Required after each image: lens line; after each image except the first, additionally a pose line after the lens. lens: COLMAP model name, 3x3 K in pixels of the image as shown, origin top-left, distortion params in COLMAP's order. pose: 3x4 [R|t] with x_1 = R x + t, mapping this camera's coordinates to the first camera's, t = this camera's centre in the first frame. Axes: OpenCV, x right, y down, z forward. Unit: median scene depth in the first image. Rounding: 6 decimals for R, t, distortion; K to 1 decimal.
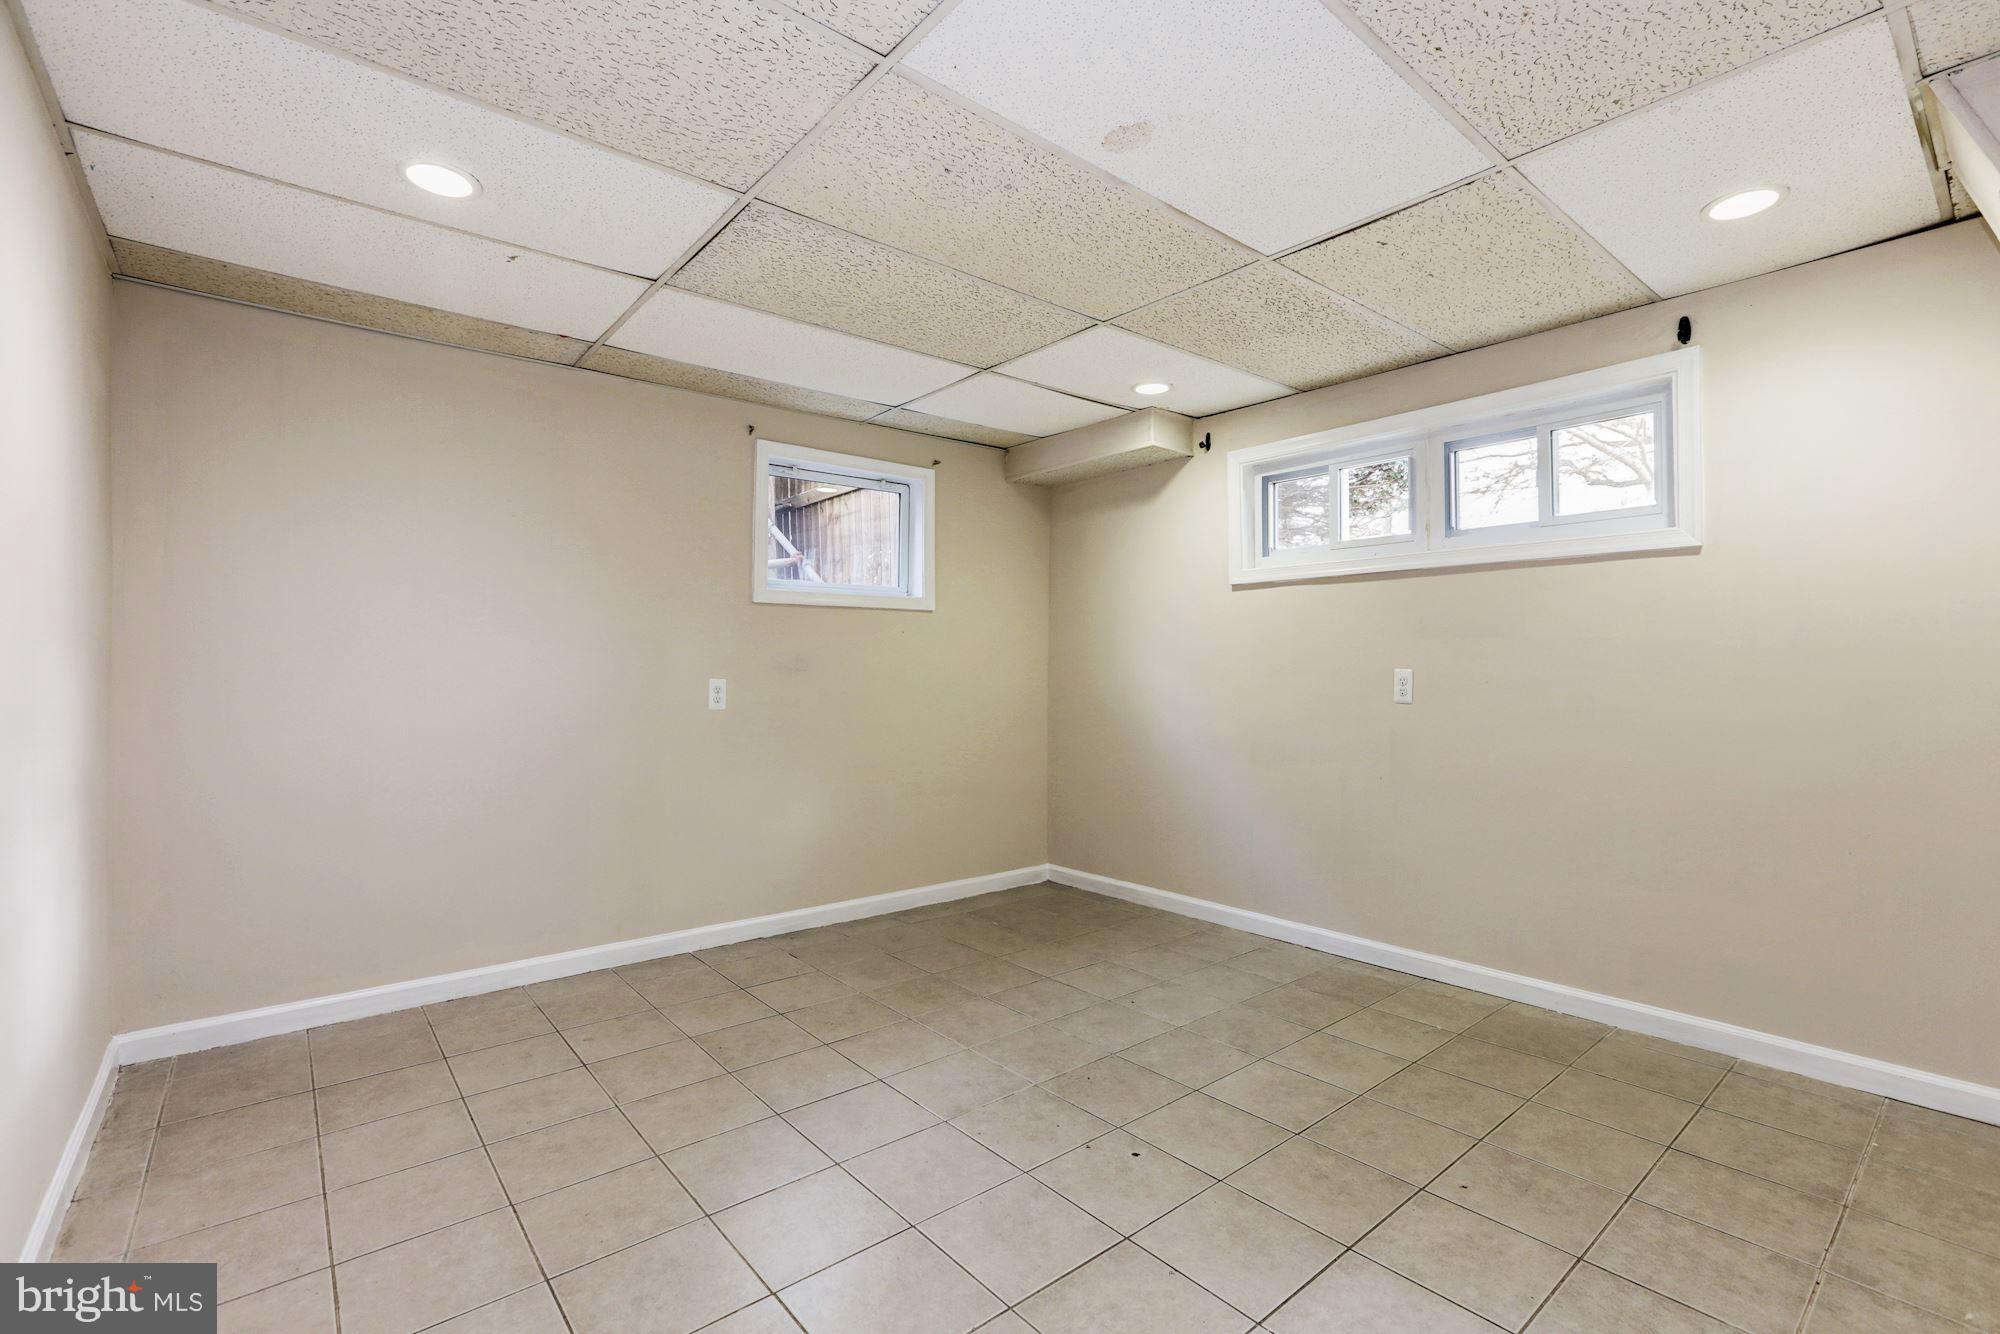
lens RADIAL K [[893.9, 0, 1003.9], [0, 893.9, 664.0], [0, 0, 1]] dist [-0.032764, 0.010059]
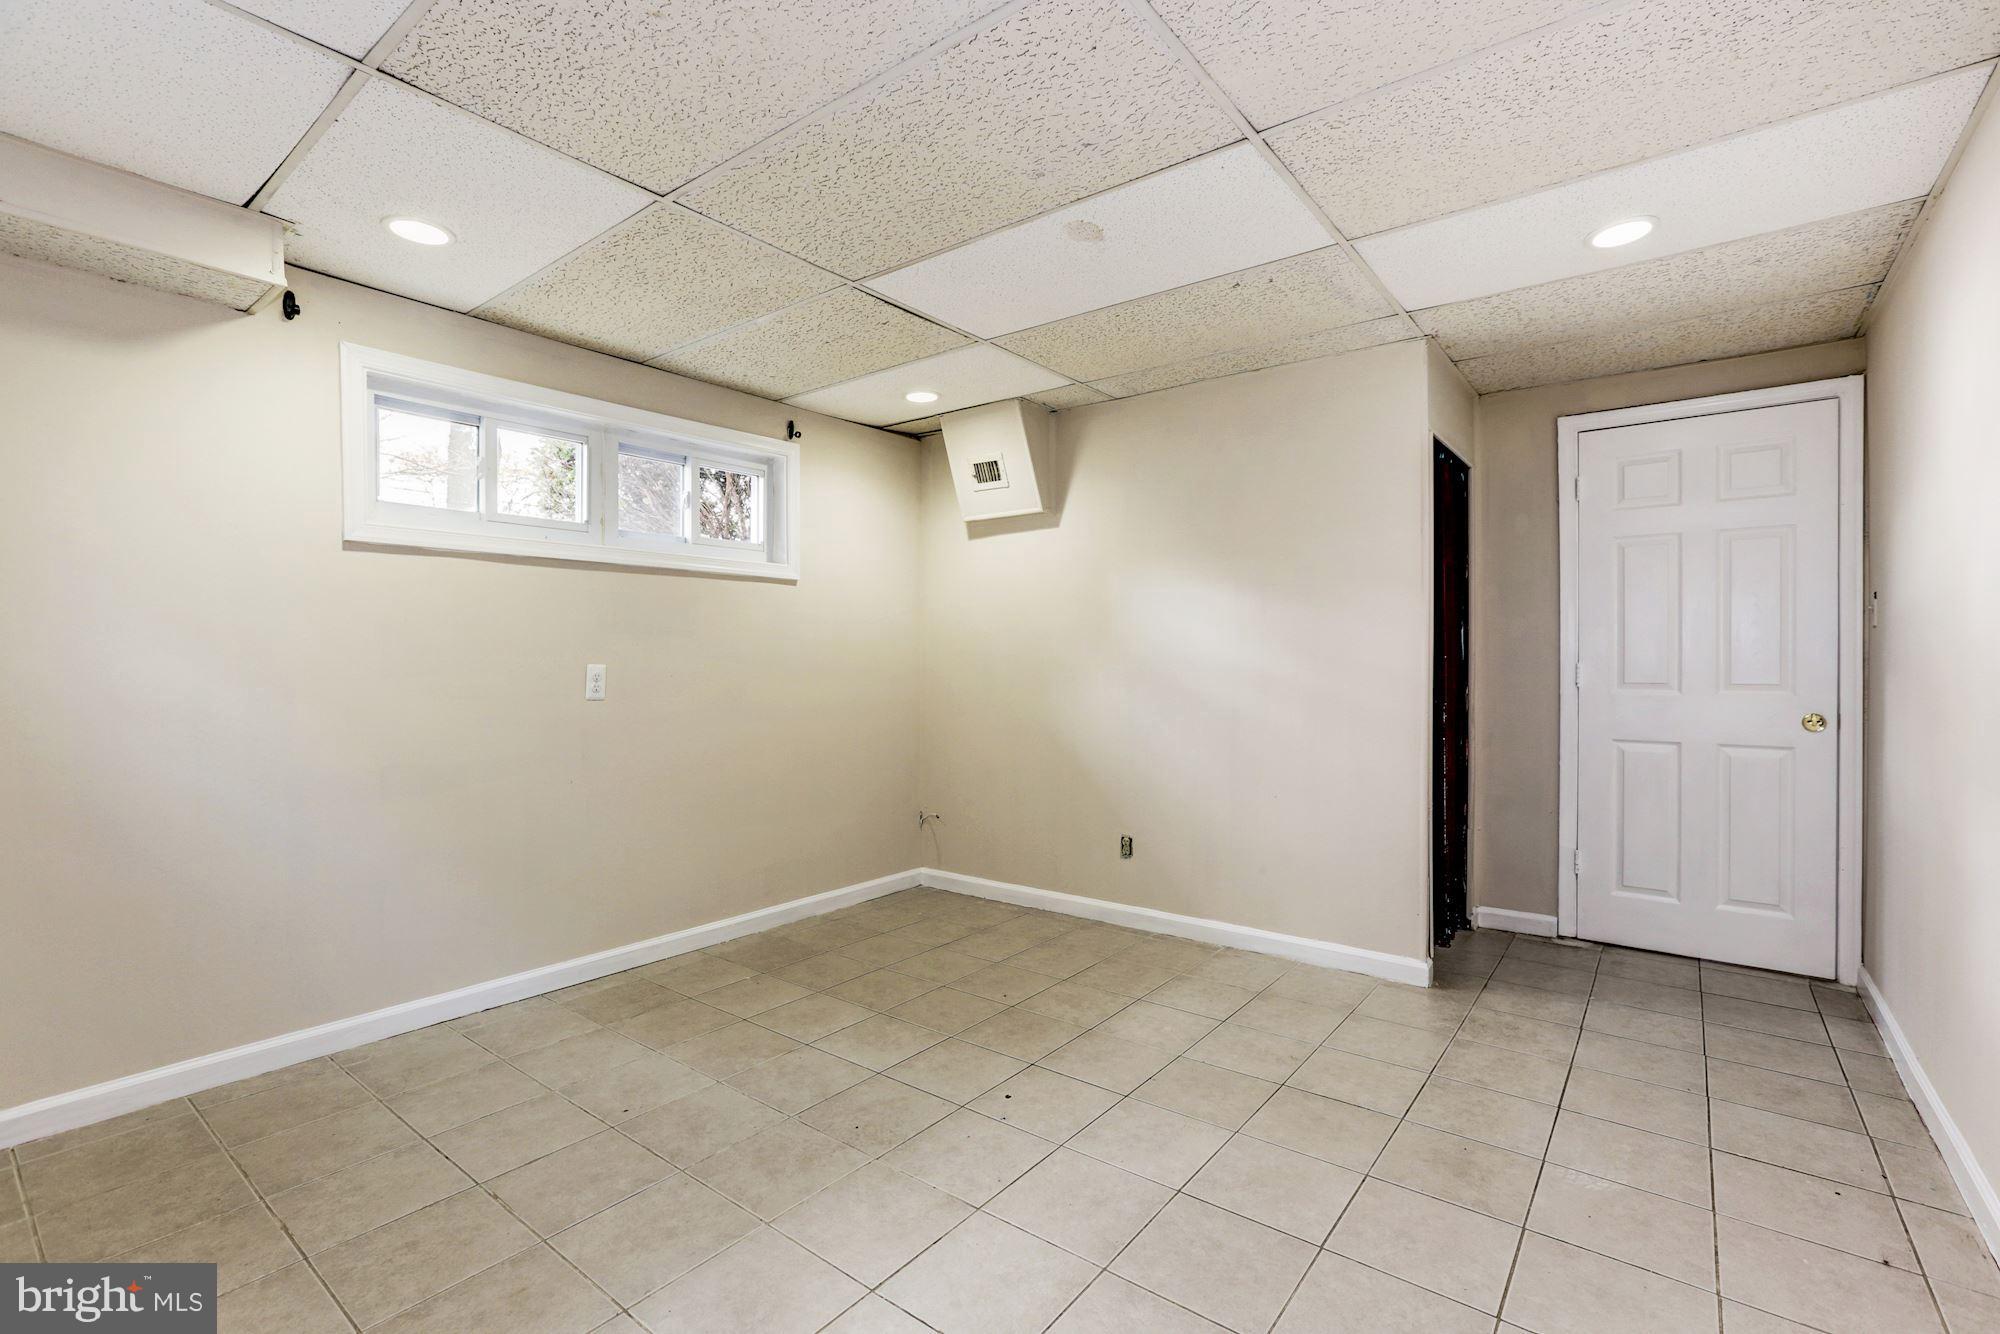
lens RADIAL K [[893.9, 0, 1009.3], [0, 893.9, 664.6], [0, 0, 1]] dist [-0.032764, 0.010059]
pose [[-0.212092, -0.004247, 0.977240, -0.694858], [-0.003468, 0.999988, 0.003593, 0.000509], [-0.977244, -0.002627, -0.212104, 0.904172]]
